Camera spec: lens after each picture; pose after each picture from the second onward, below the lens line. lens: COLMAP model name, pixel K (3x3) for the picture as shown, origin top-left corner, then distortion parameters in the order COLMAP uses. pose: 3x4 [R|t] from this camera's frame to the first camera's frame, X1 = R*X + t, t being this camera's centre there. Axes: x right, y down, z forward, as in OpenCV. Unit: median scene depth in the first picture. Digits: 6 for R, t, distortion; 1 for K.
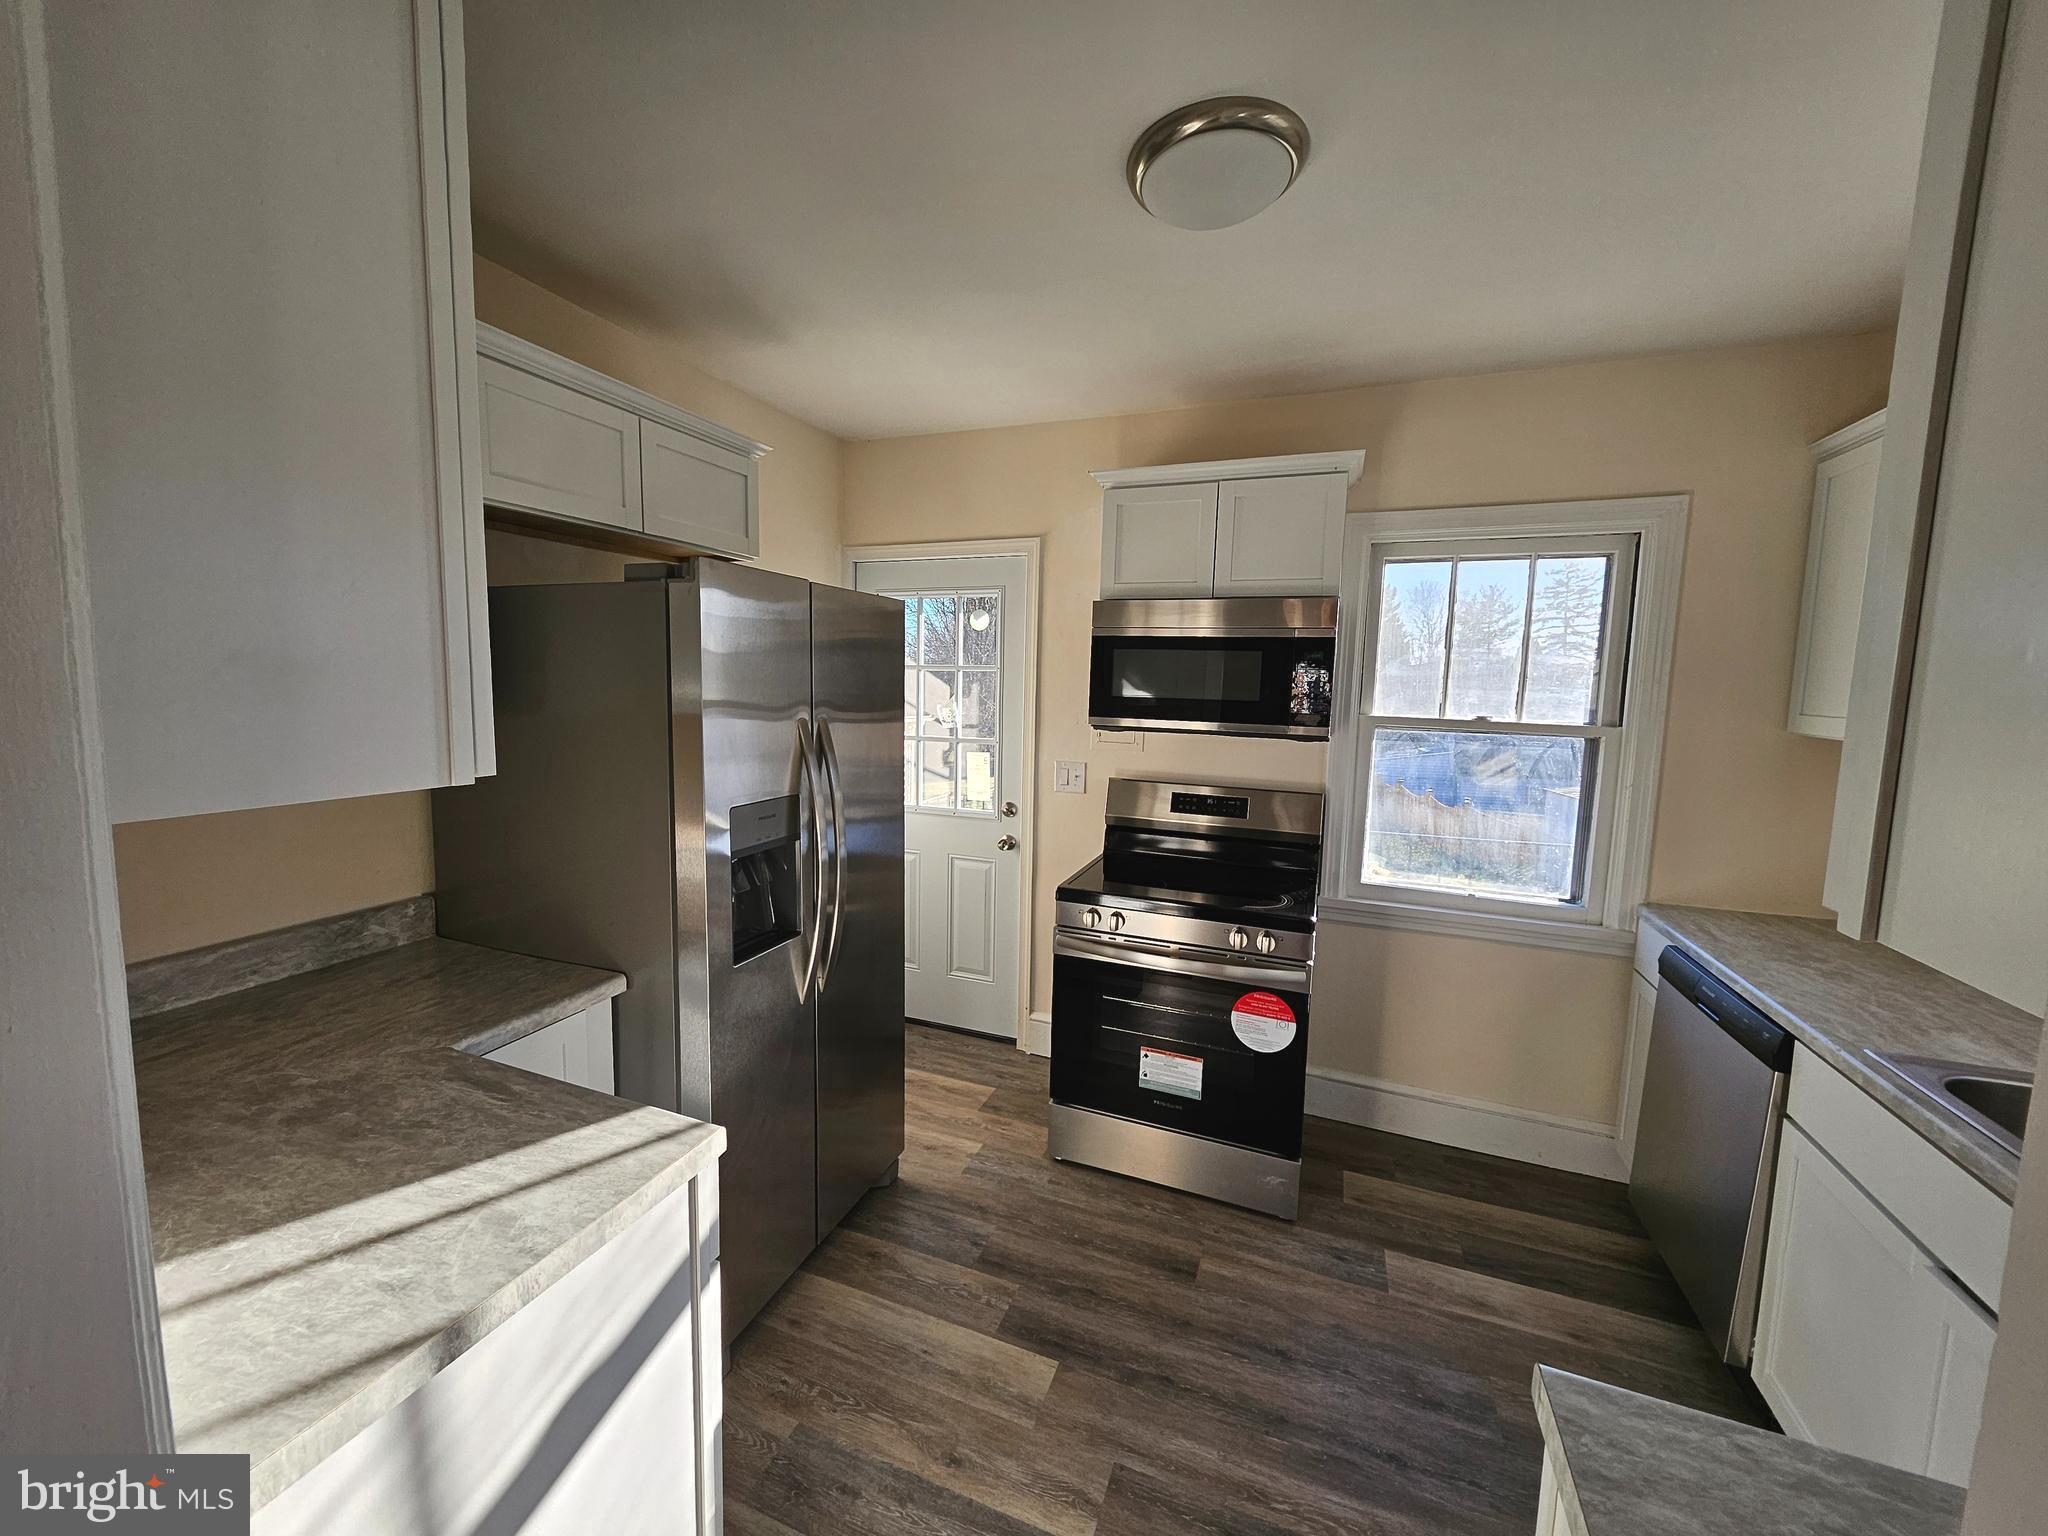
lens RADIAL K [[801.3, 0, 1010.1], [0, 801.3, 763.2], [0, 0, 1]] dist [0.005176, -0.001613]
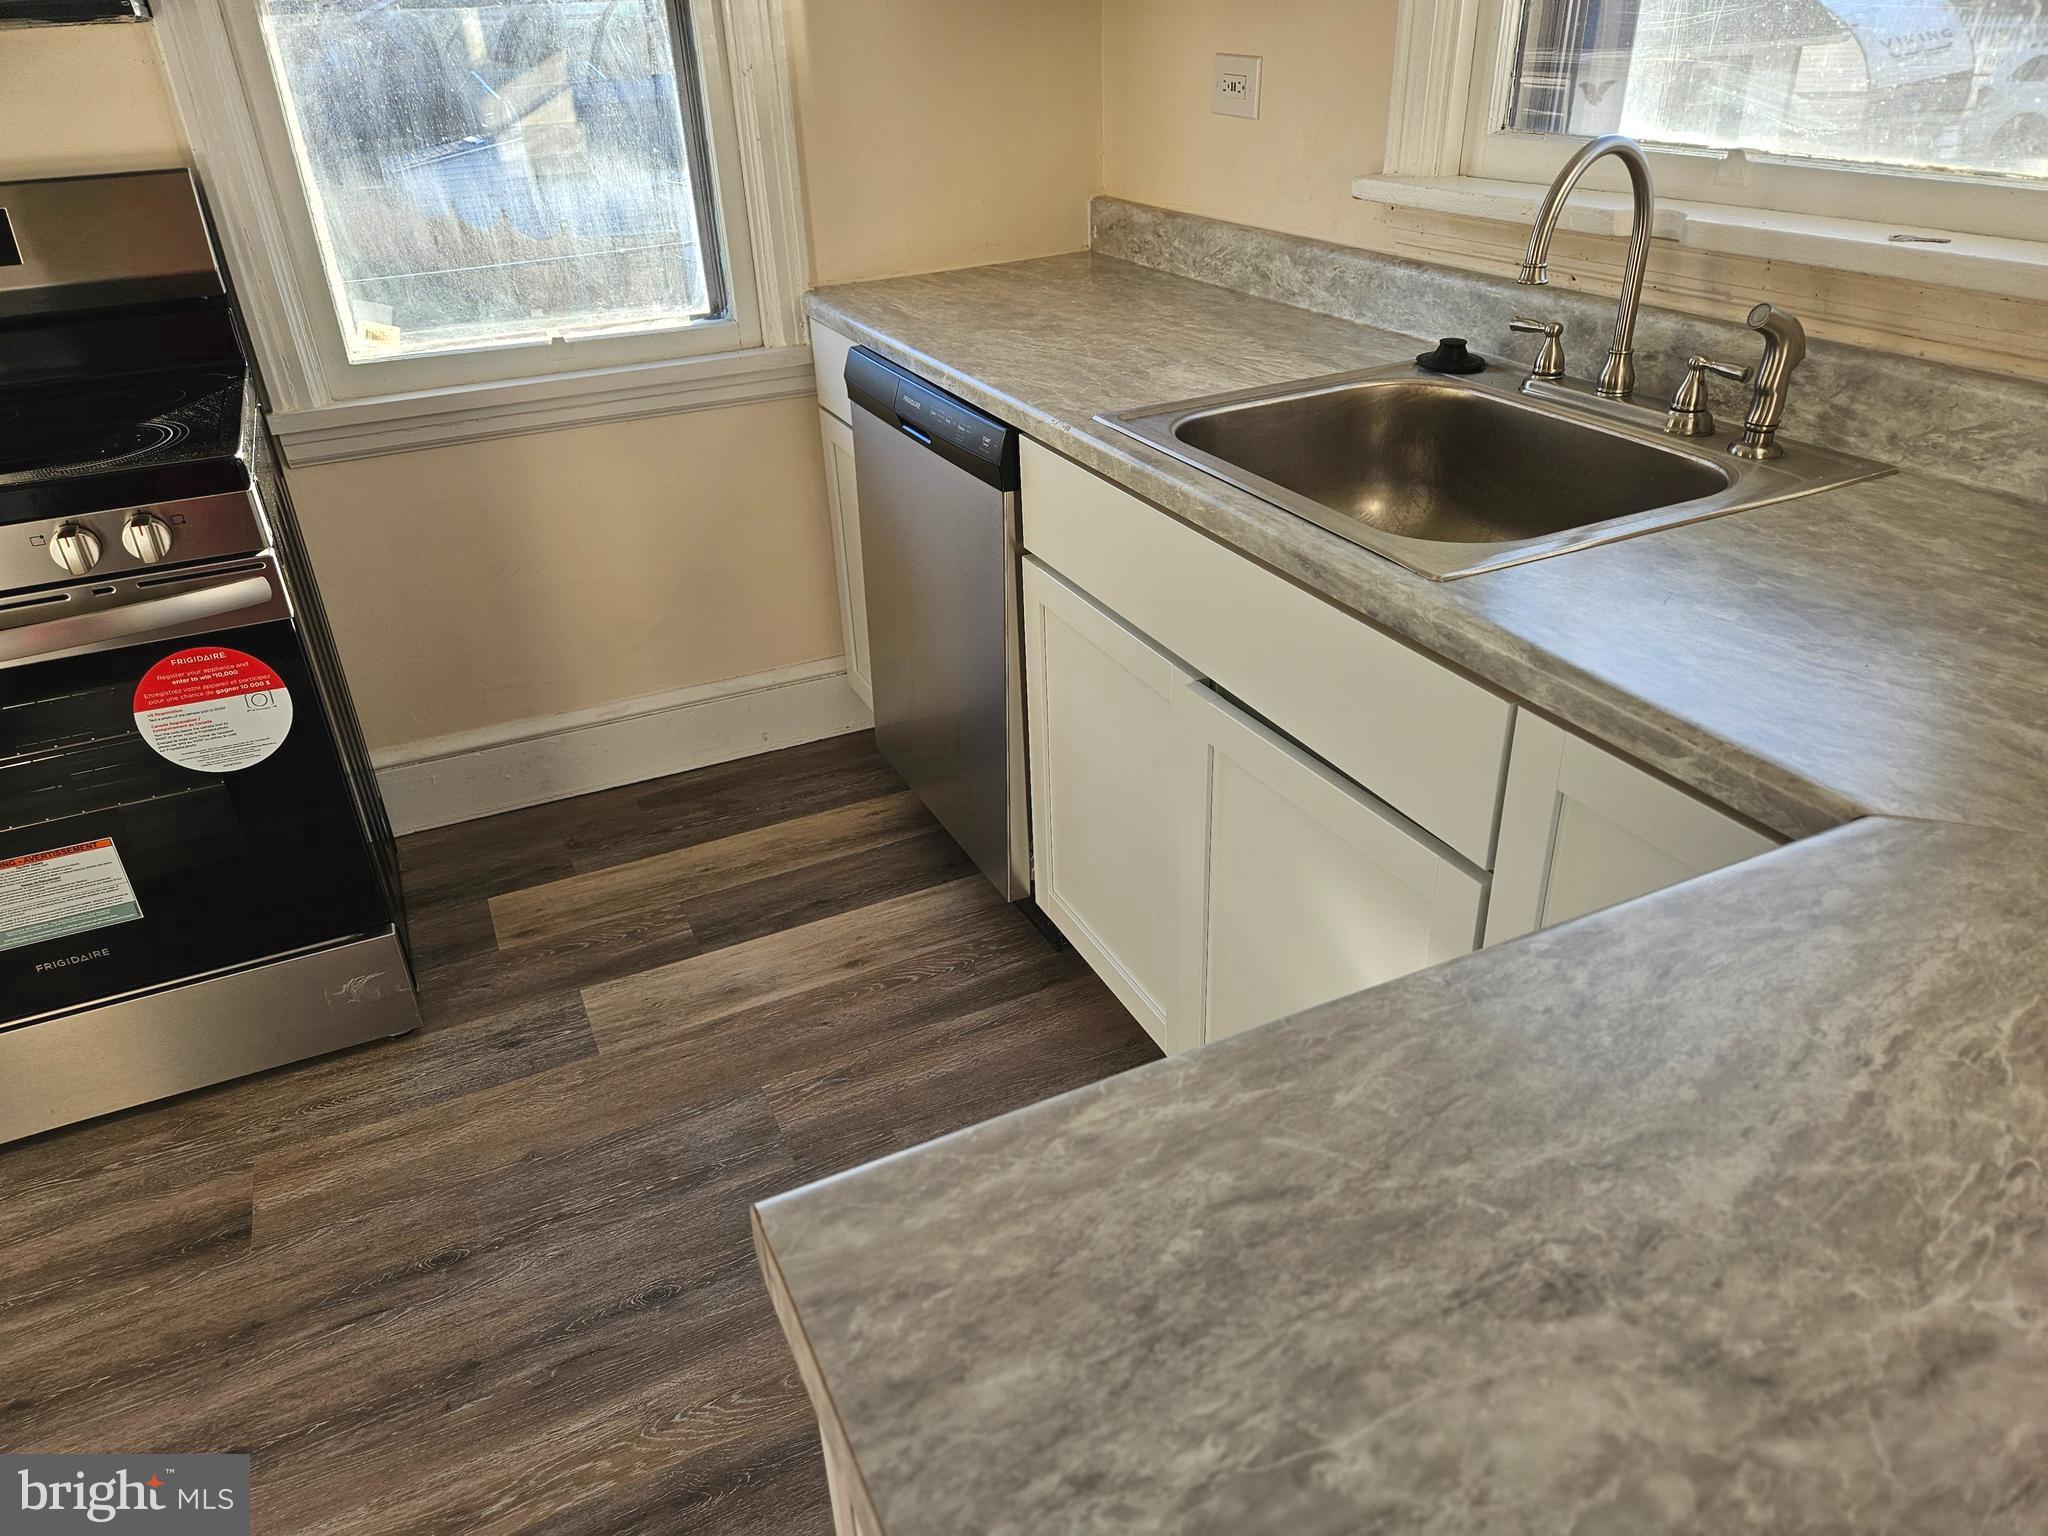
lens RADIAL K [[1371.8, 0, 994.4], [0, 1371.8, 771.9], [0, 0, 1]] dist [0.070500, -0.058424]
pose [[0.689149, -0.399209, 0.604737, 0.148875], [0.137952, 0.891574, 0.431353, 0.086070], [-0.711367, -0.213841, 0.669499, 0.173463]]
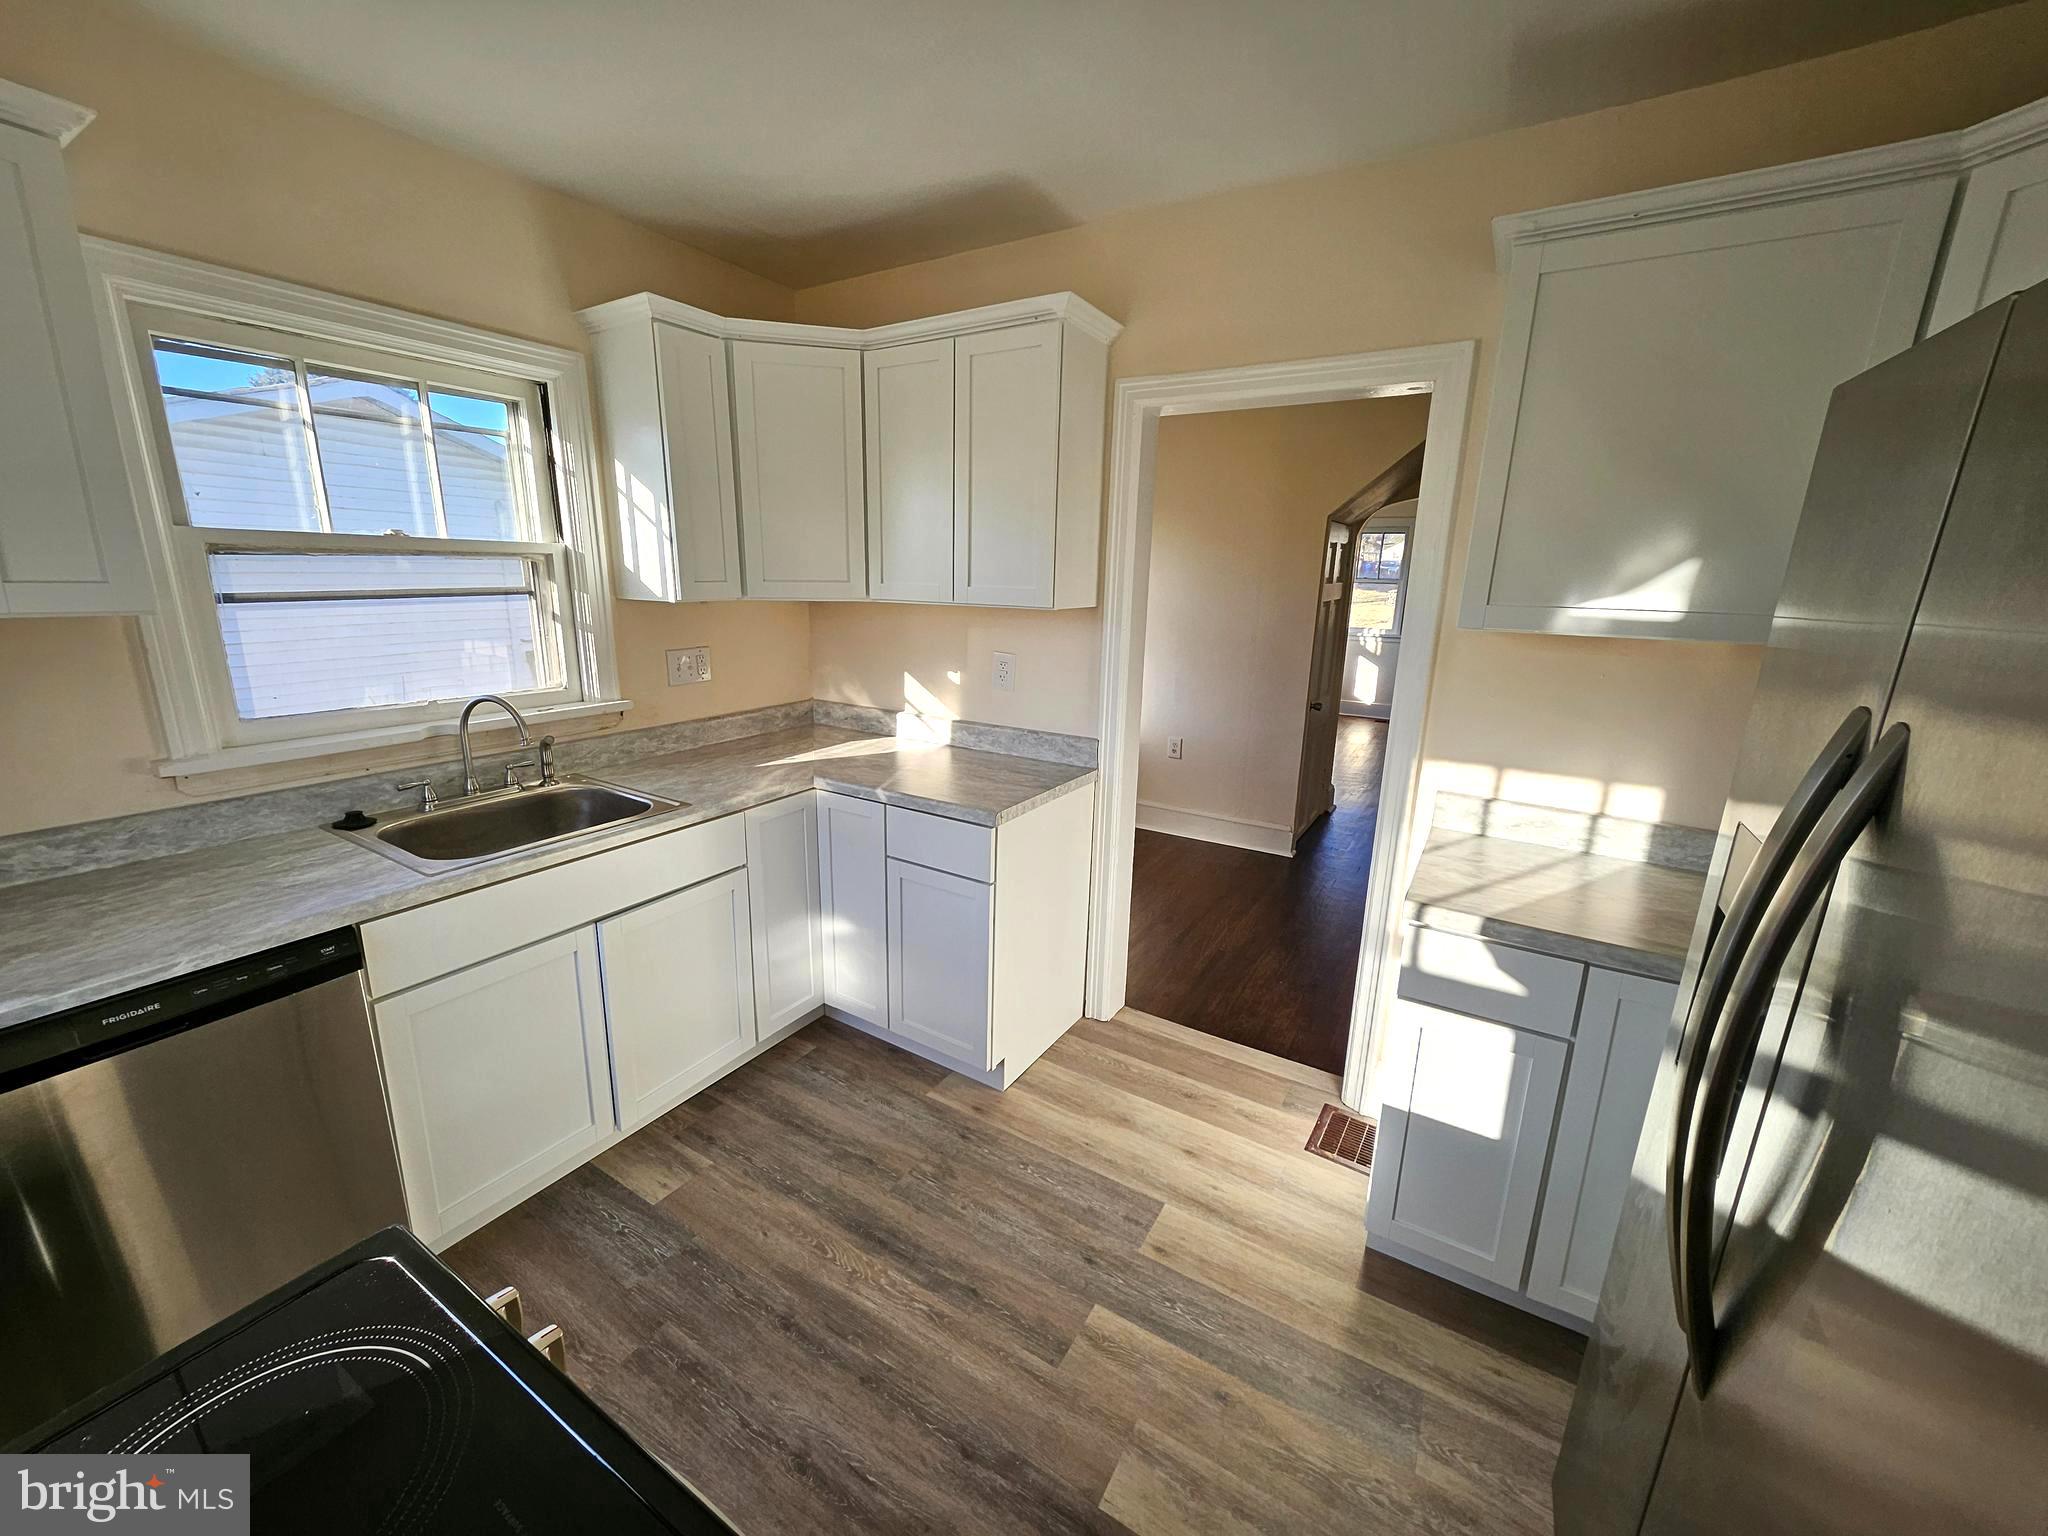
lens RADIAL K [[801.3, 0, 1000.6], [0, 801.3, 757.2], [0, 0, 1]] dist [0.005176, -0.001613]
pose [[-0.981727, -0.088126, 0.168659, 0.078927], [-0.026375, 0.940763, 0.338039, -0.149446], [-0.188458, 0.327413, -0.925896, 1.367724]]
